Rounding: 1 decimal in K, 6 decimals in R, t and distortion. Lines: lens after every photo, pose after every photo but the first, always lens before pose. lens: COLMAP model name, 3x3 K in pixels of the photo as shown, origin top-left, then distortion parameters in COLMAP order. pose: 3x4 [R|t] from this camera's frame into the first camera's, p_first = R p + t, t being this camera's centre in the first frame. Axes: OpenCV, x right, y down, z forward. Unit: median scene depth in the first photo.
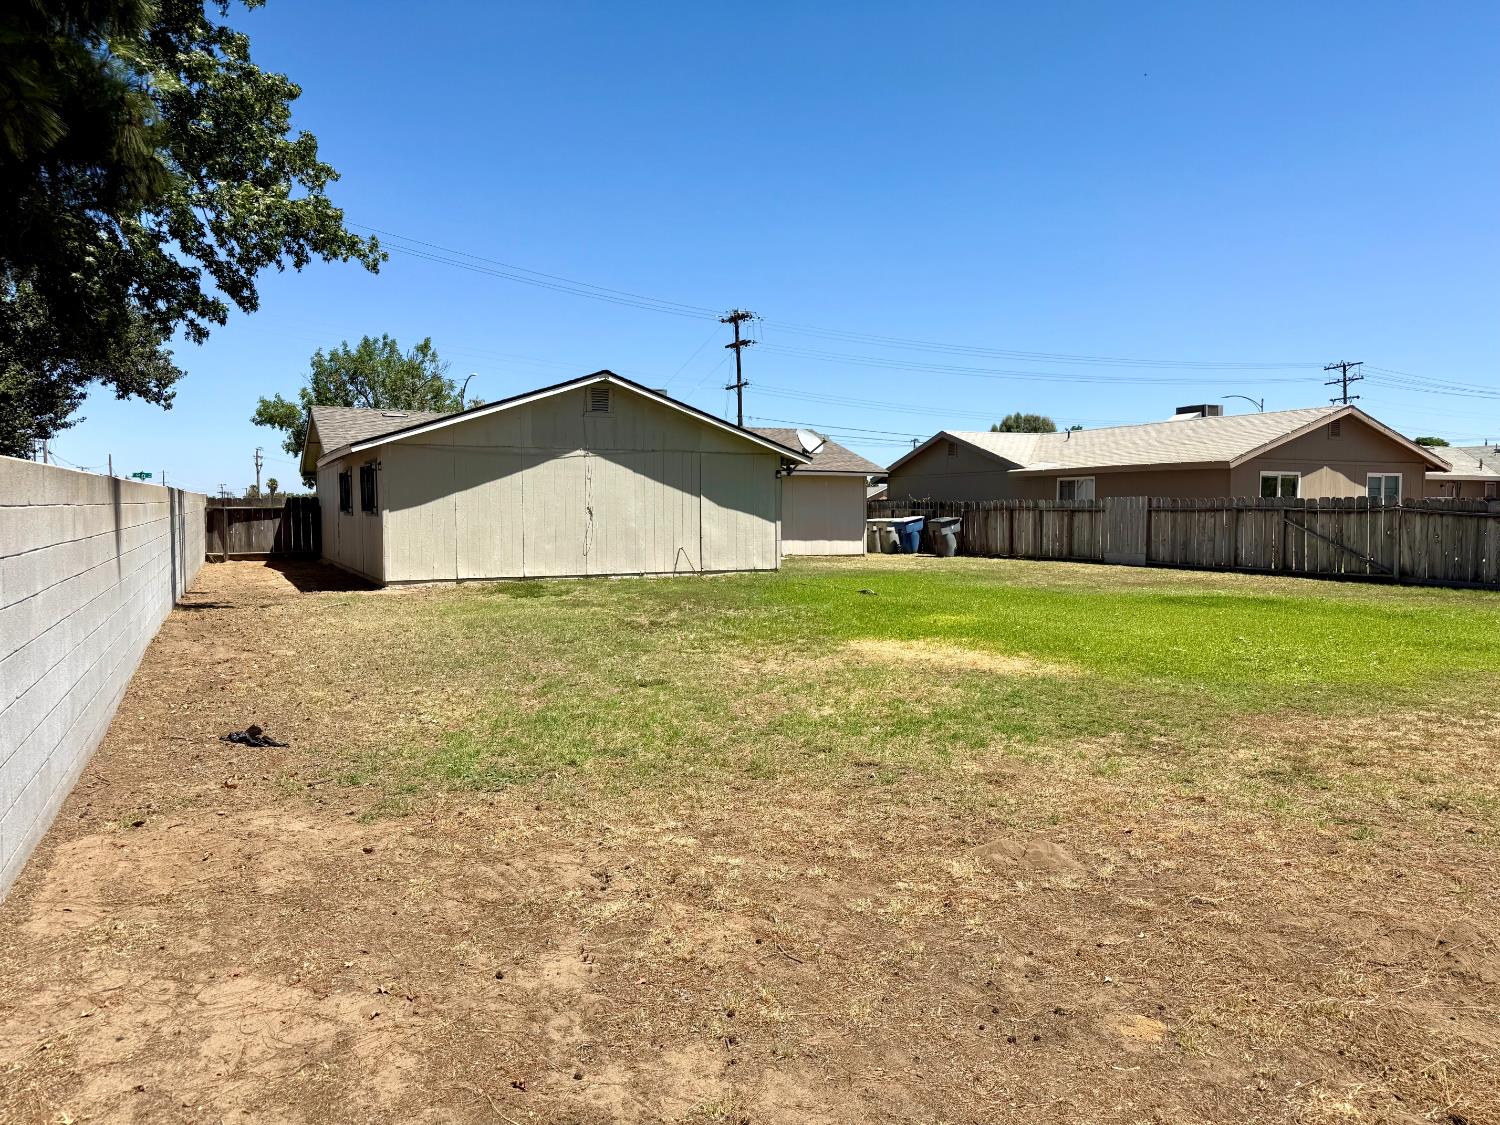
lens RADIAL K [[1052.9, 0, 750.0], [0, 1052.9, 562.5], [0, 0, 1]] dist [0.023651, -0.003674]
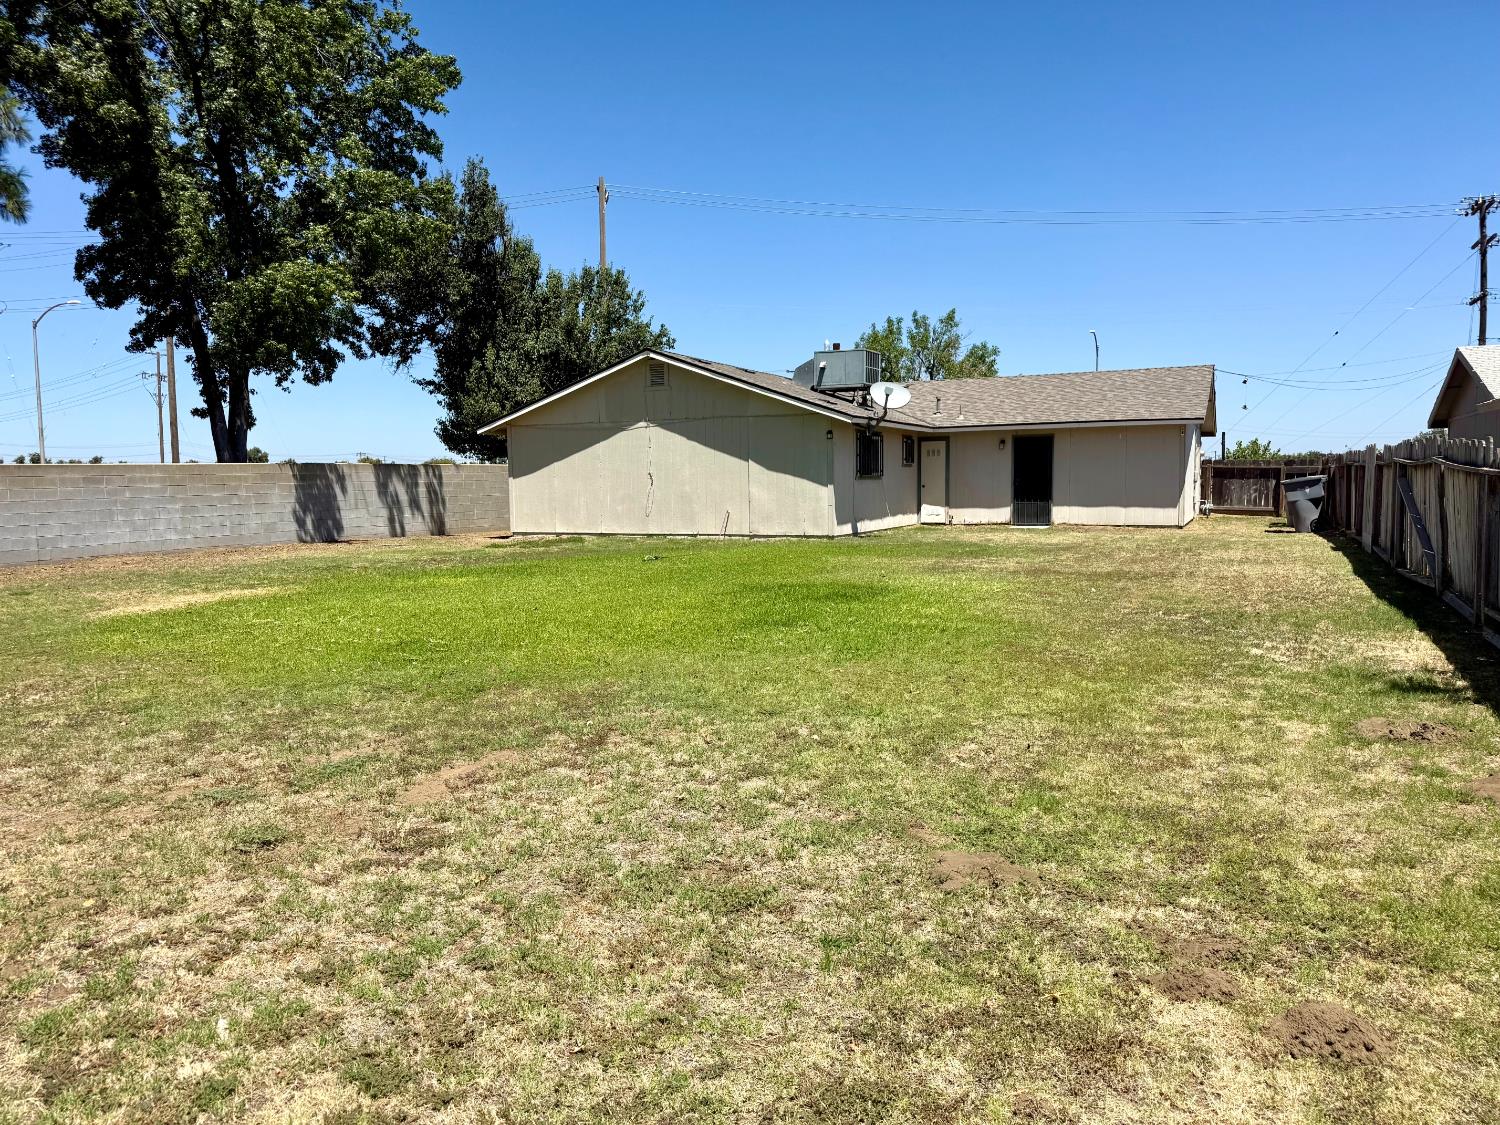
lens RADIAL K [[1052.9, 0, 750.0], [0, 1052.9, 562.5], [0, 0, 1]] dist [0.023651, -0.003674]
pose [[0.626436, 0.053745, -0.777618, 0.738603], [-0.026680, 0.998514, 0.047519, -0.013117], [0.779016, -0.009021, 0.626939, 0.364757]]
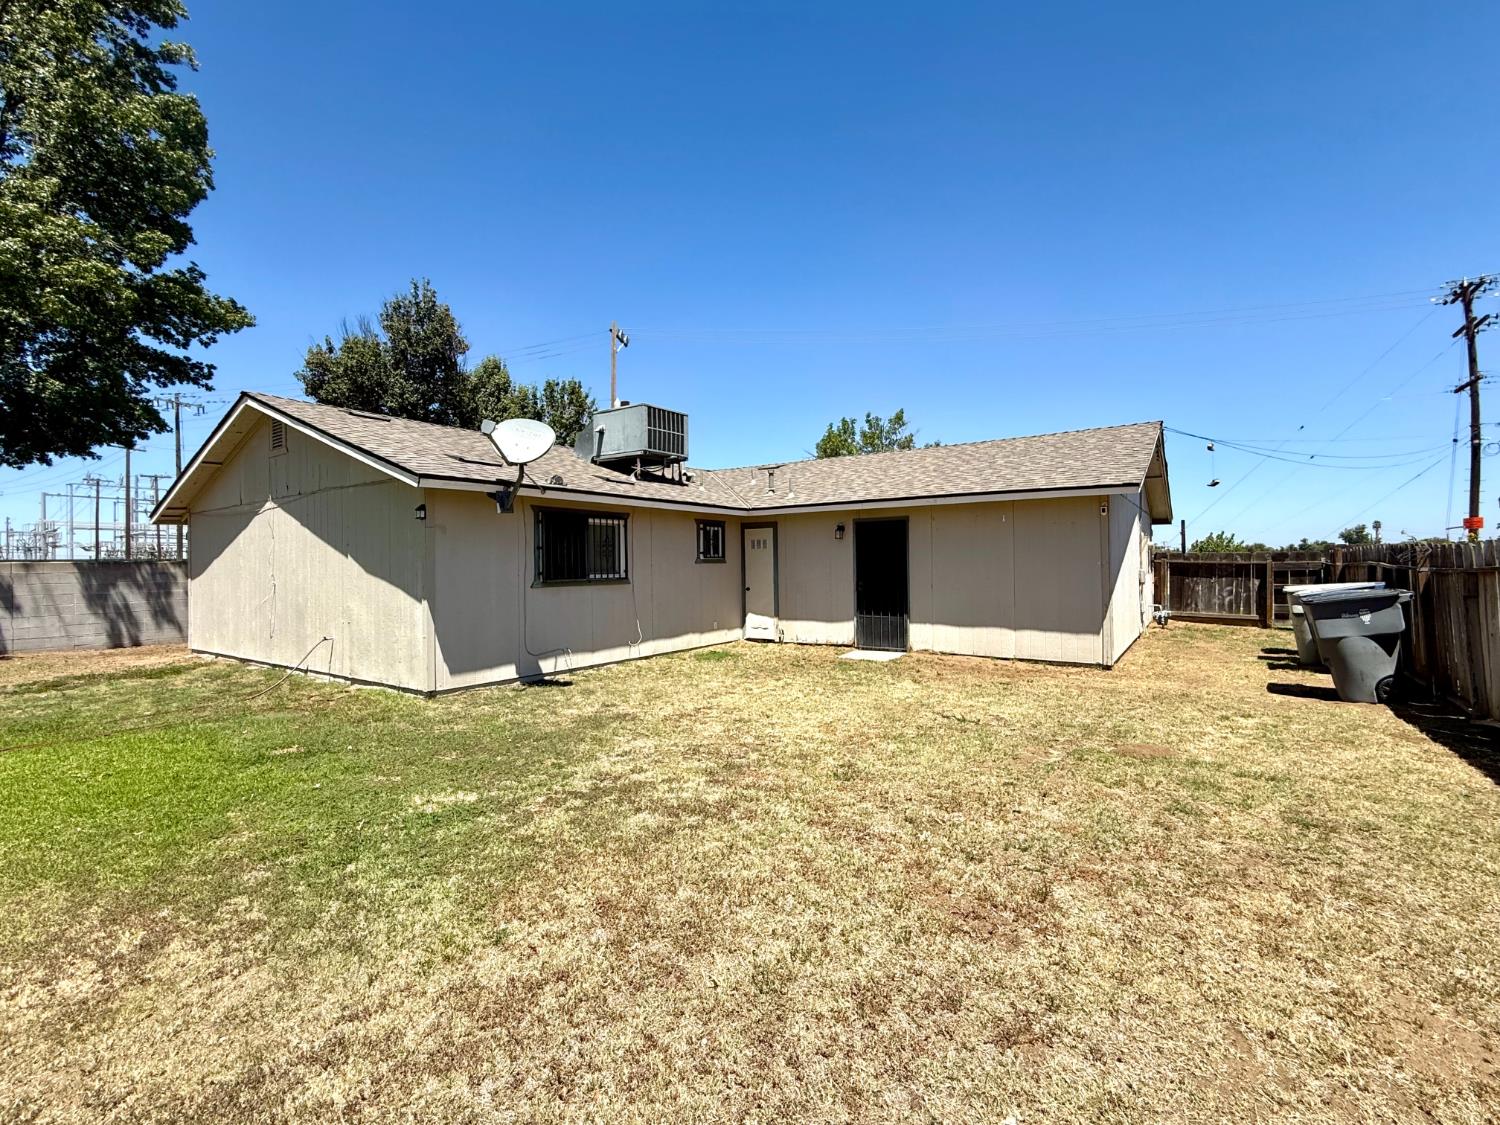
lens RADIAL K [[677.2, 0, 779.7], [0, 677.2, 553.1], [0, 0, 1]] dist [0.045725, 0.000047]
pose [[0.531397, -0.019205, -0.846905, 0.410203], [-0.030161, 0.998680, -0.041572, -0.057134], [0.846586, 0.047634, 0.530116, 1.013227]]
